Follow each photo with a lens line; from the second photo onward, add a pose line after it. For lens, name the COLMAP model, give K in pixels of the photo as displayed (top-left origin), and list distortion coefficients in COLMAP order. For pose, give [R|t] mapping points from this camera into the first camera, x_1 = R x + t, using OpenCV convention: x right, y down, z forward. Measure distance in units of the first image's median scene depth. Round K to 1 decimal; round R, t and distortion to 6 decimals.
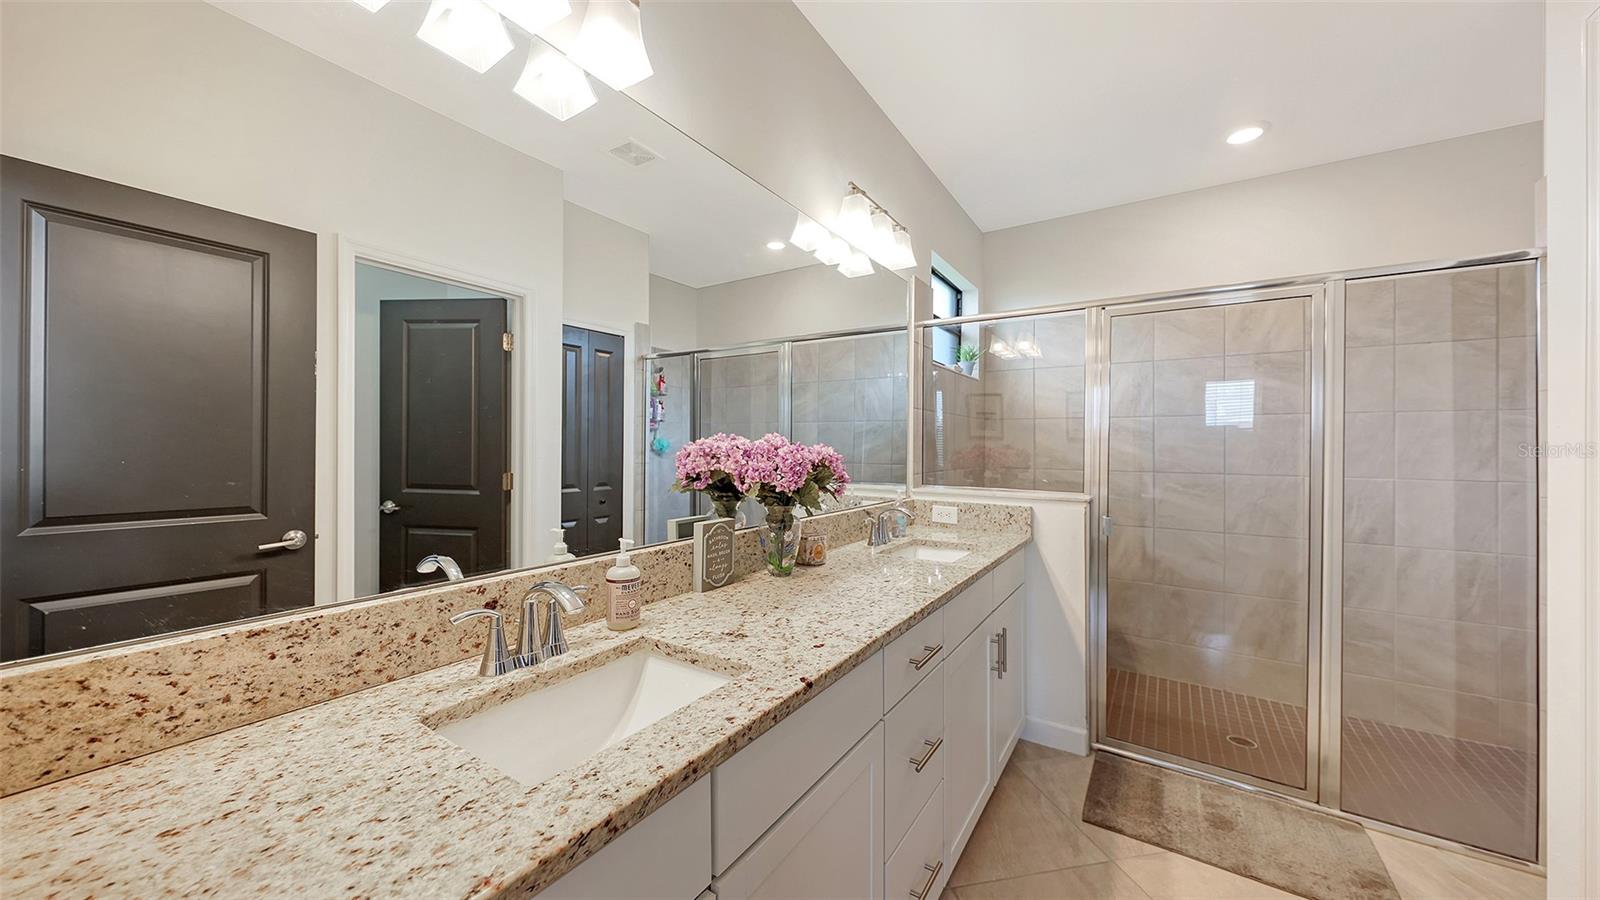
lens RADIAL K [[553.9, 0, 792.8], [0, 553.9, 449.5], [0, 0, 1]] dist [0.000310, -0.000229]
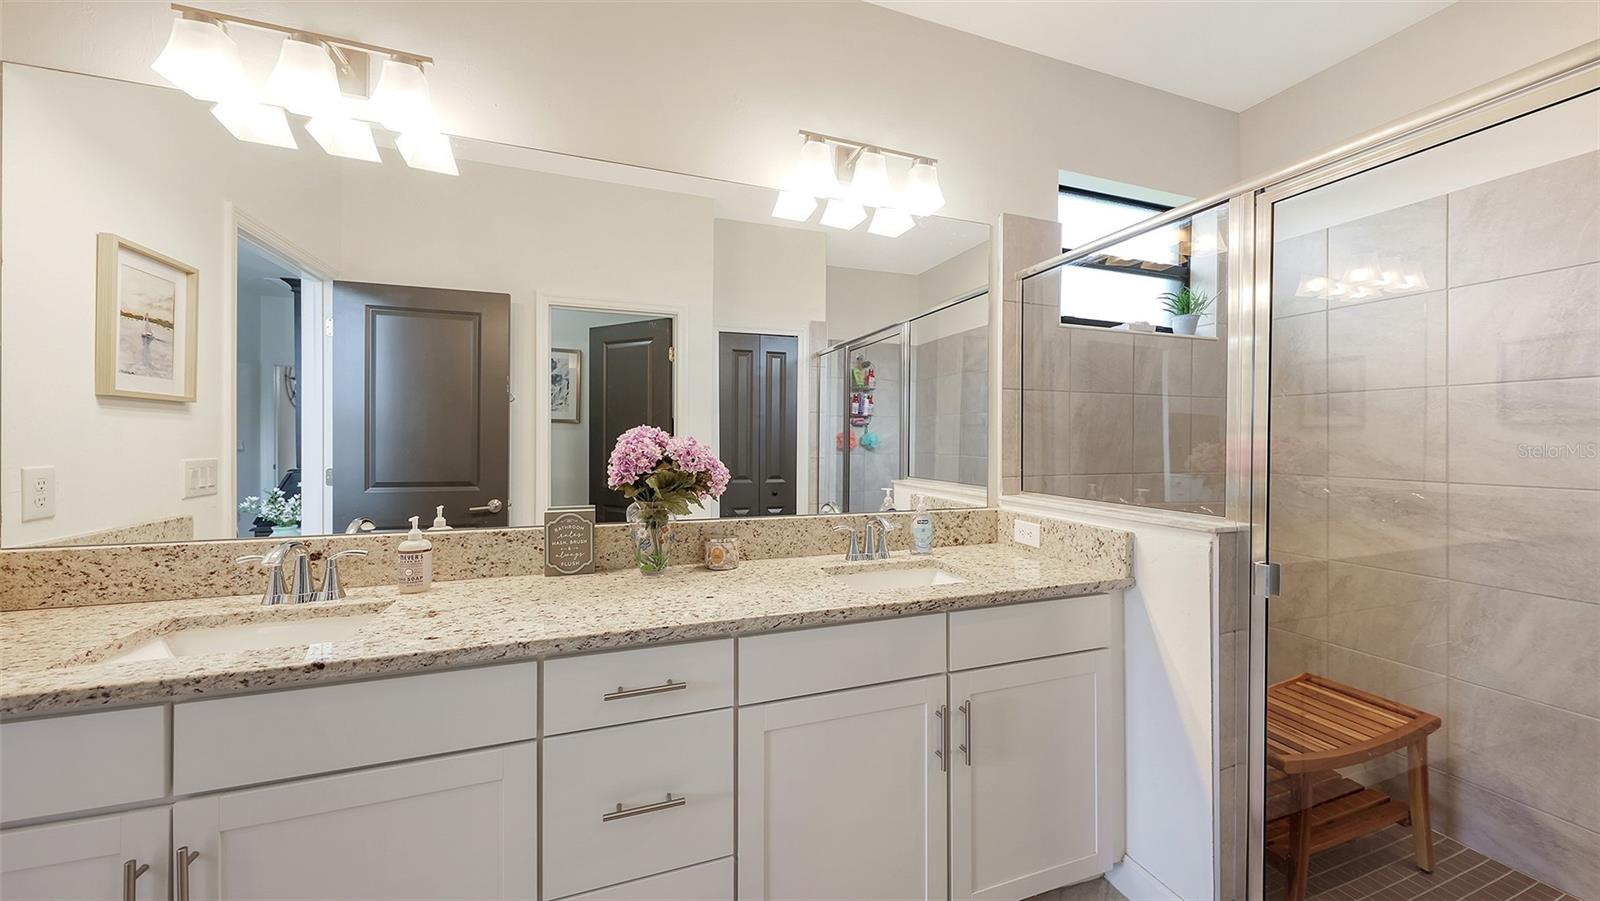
lens RADIAL K [[553.9, 0, 798.0], [0, 553.9, 445.9], [0, 0, 1]] dist [0.000310, -0.000229]
pose [[0.800235, 0.001765, -0.599684, 1.374687], [-0.001533, 0.999998, 0.000897, 0.009312], [0.599685, 0.000201, 0.800236, 0.704446]]
